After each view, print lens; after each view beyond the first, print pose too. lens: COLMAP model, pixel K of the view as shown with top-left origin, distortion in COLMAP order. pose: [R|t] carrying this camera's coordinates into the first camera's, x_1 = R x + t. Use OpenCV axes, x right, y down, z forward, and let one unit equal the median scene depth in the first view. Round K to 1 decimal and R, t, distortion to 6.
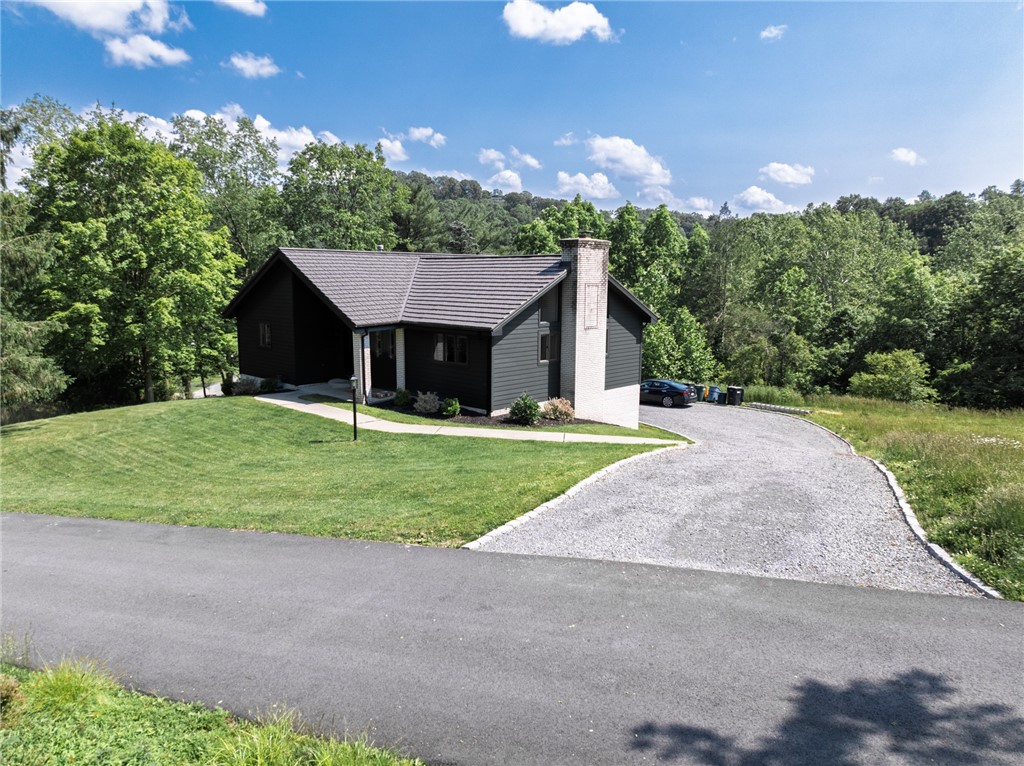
lens RADIAL K [[721.9, 0, 515.0], [0, 721.9, 380.0], [0, 0, 1]] dist [-0.042410, 0.008137]
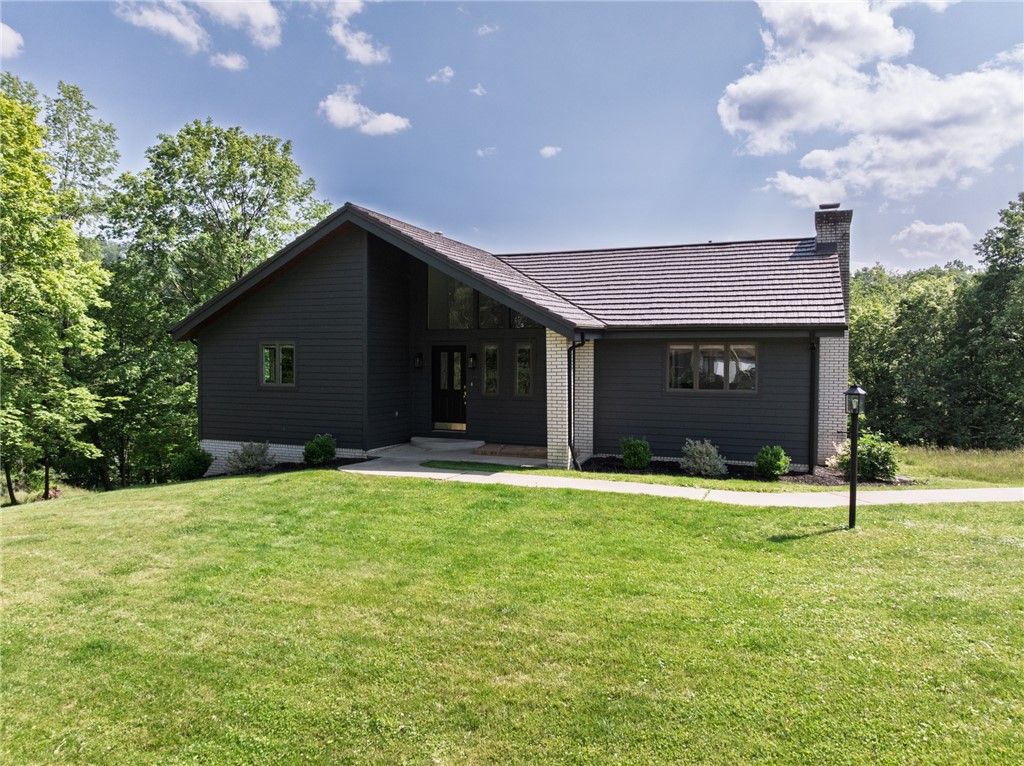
lens RADIAL K [[721.9, 0, 516.6], [0, 721.9, 372.7], [0, 0, 1]] dist [-0.042410, 0.008137]
pose [[0.931548, -0.007572, 0.363541, -0.323060], [0.053012, 0.991929, -0.115179, 0.014617], [-0.359734, 0.126567, 0.924431, 0.353002]]
